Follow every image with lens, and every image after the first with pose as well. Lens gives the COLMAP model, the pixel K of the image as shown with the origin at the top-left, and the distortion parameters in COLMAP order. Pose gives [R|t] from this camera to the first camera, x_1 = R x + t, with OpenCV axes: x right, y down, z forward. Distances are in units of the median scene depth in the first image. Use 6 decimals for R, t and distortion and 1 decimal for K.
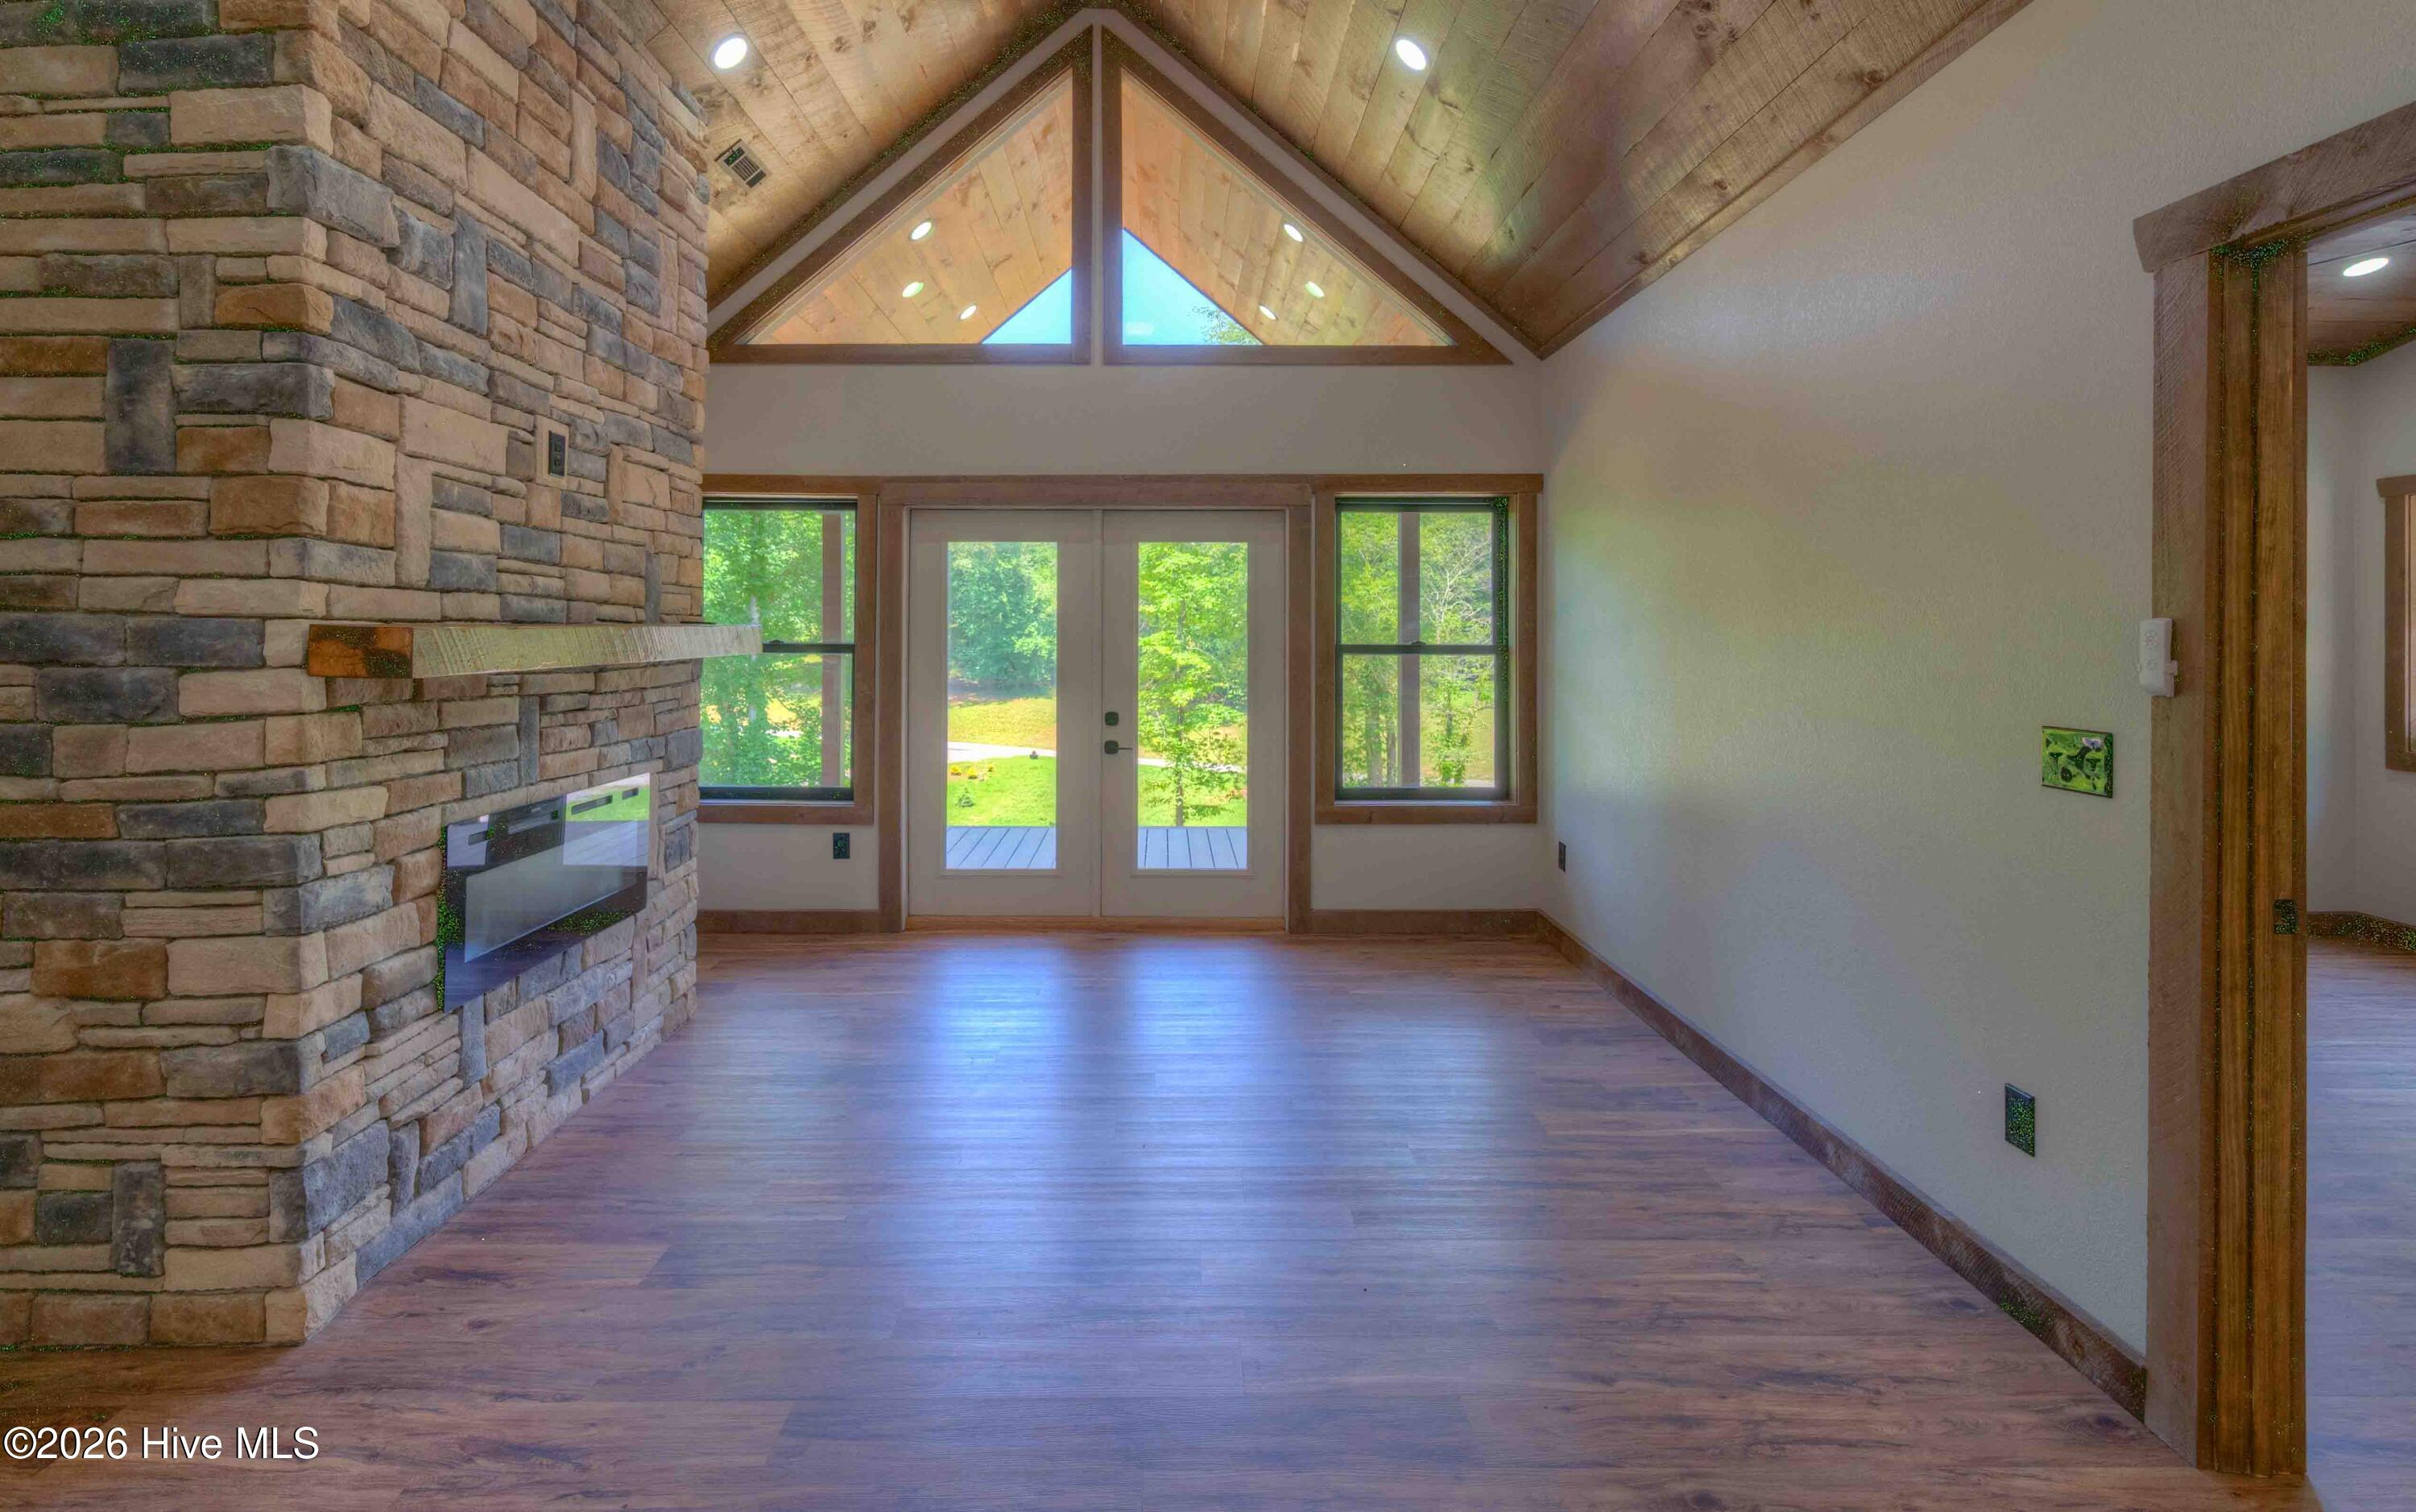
lens RADIAL K [[1181.7, 0, 1200.5], [0, 1181.7, 623.6], [0, 0, 1]] dist [0.013191, -0.000390]
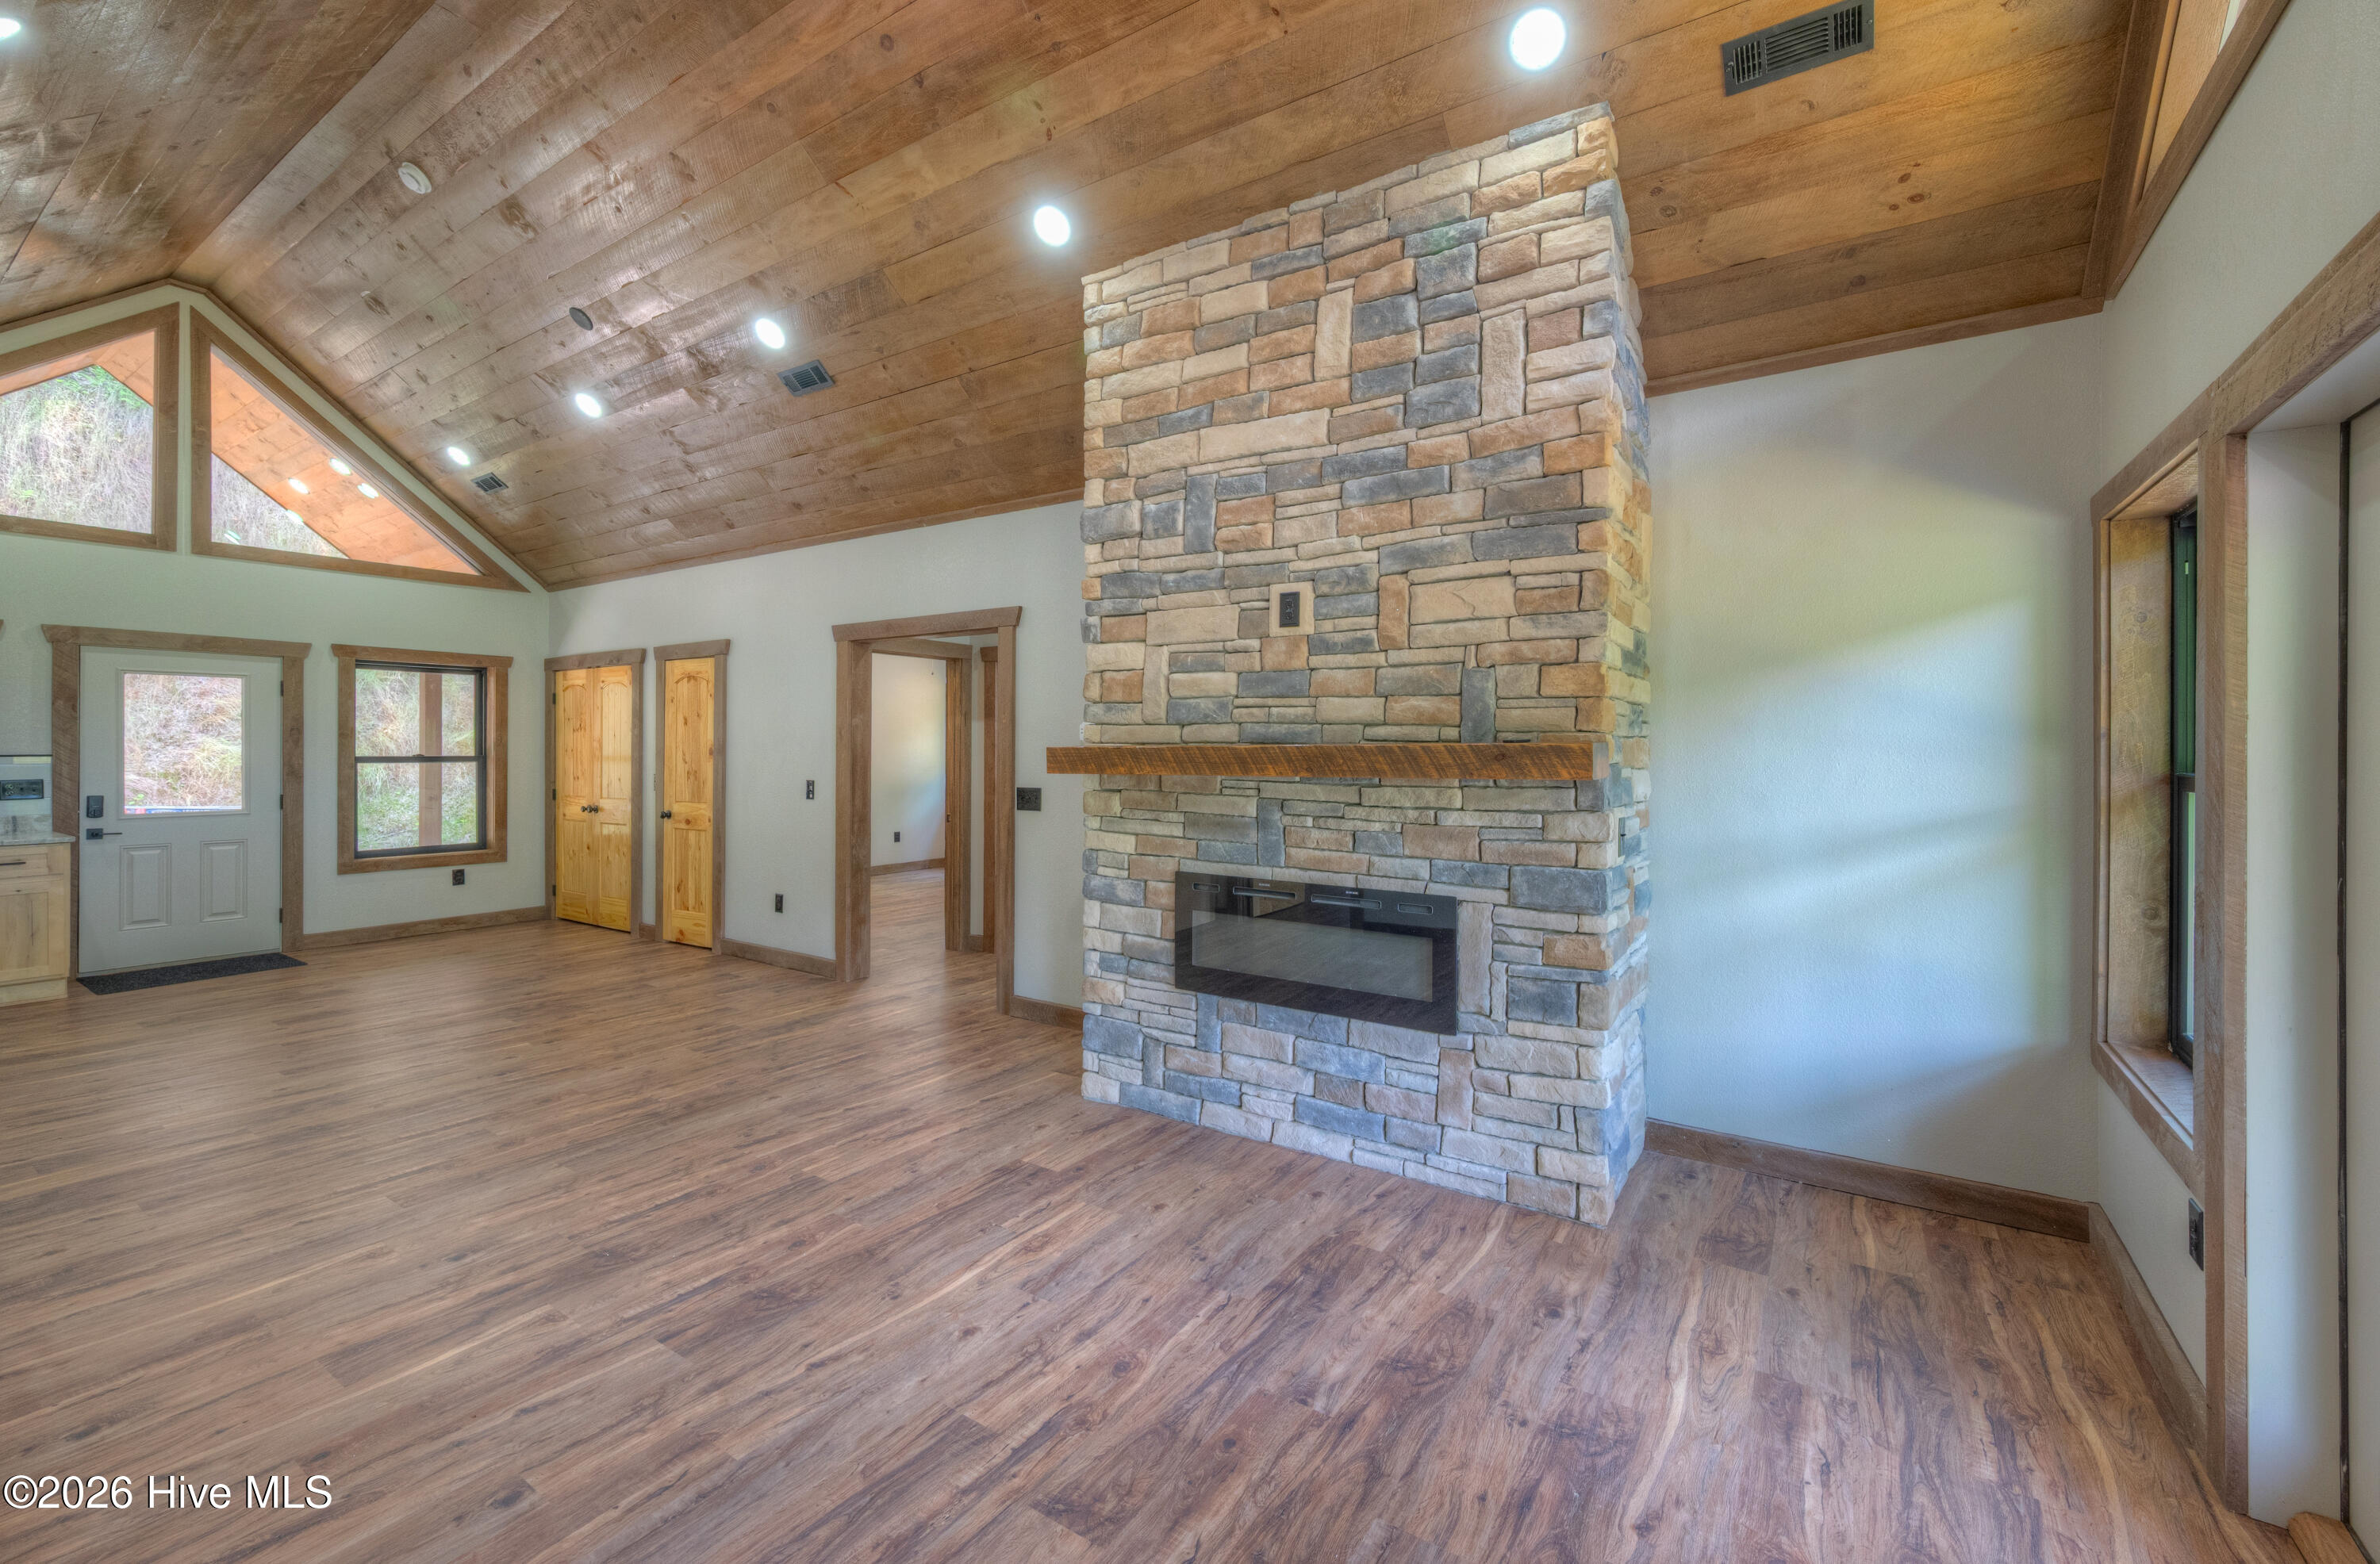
lens RADIAL K [[957.2, 0, 1201.7], [0, 957.2, 753.1], [0, 0, 1]] dist [-0.000789, -0.000774]
pose [[-0.567126, -0.002409, -0.823628, 0.394679], [-0.000602, 0.999997, -0.002510, 0.014231], [0.823631, -0.000927, -0.567125, 1.712412]]
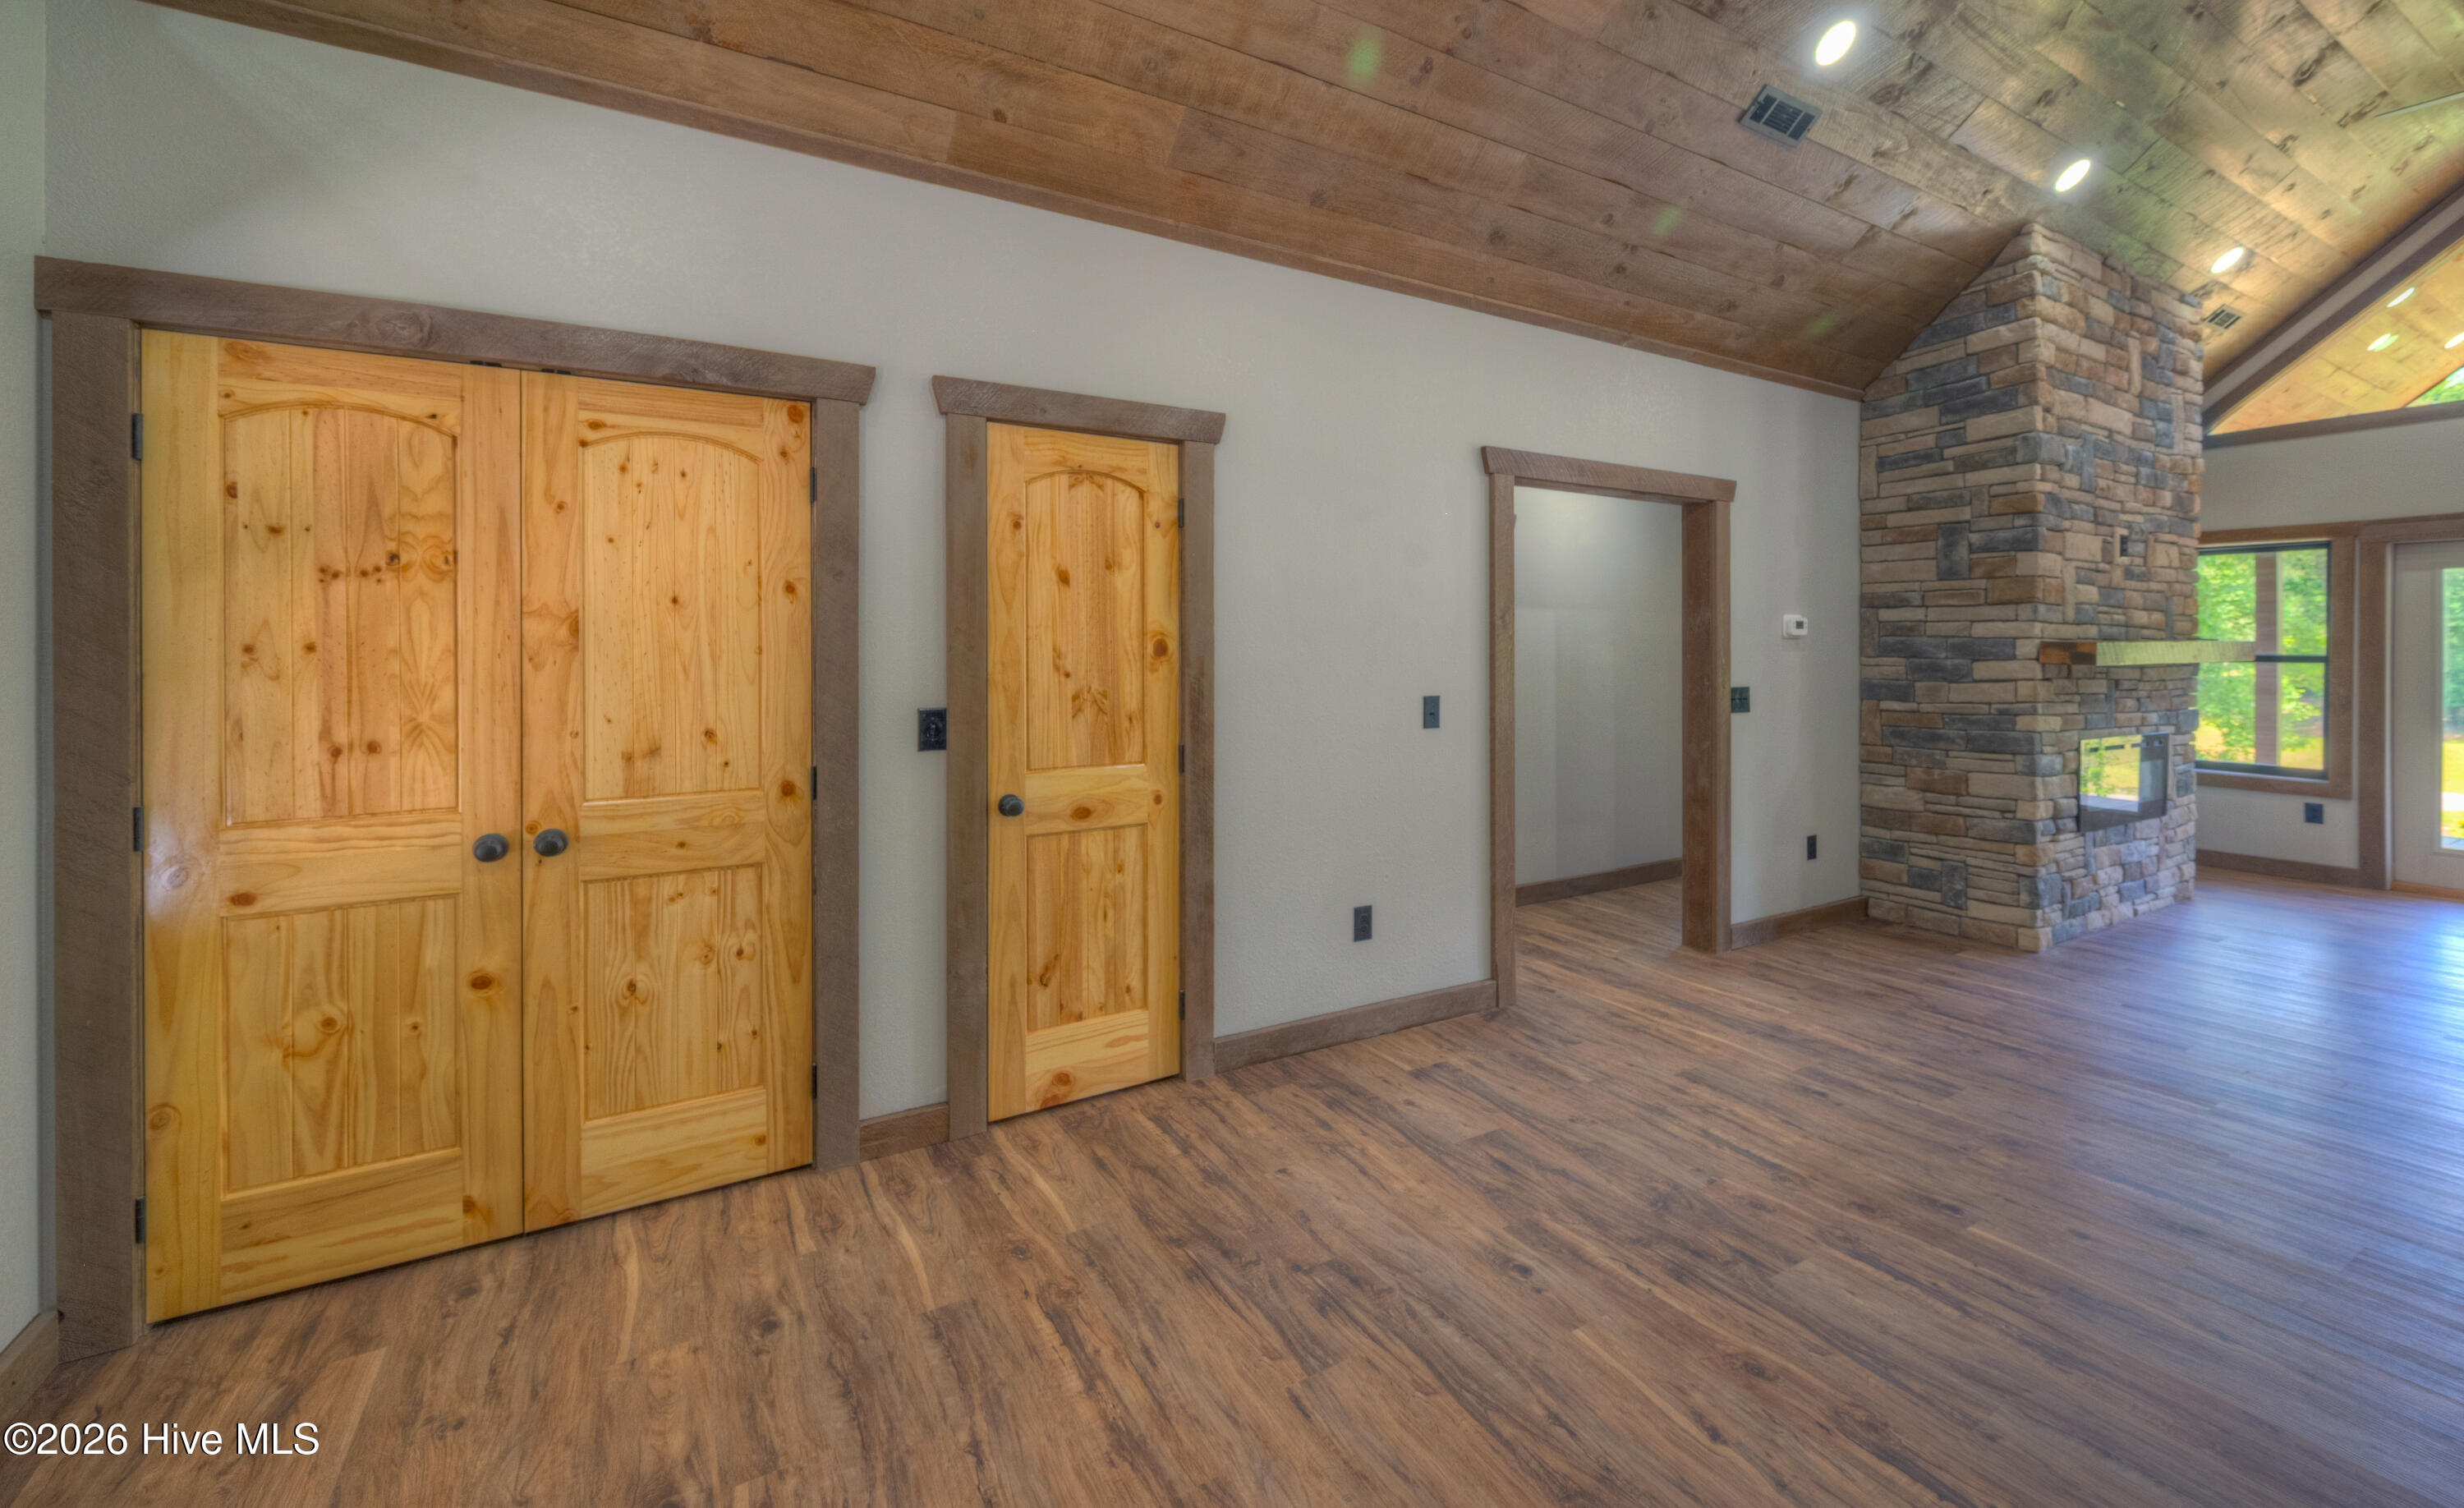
lens RADIAL K [[981.3, 0, 1183.6], [0, 981.3, 649.9], [0, 0, 1]] dist [-0.008303, 0.000464]
pose [[0.457192, -0.000873, -0.889368, 0.136754], [0.005544, 0.999983, 0.001868, 0.004814], [0.889351, -0.005785, 0.457189, -1.079824]]
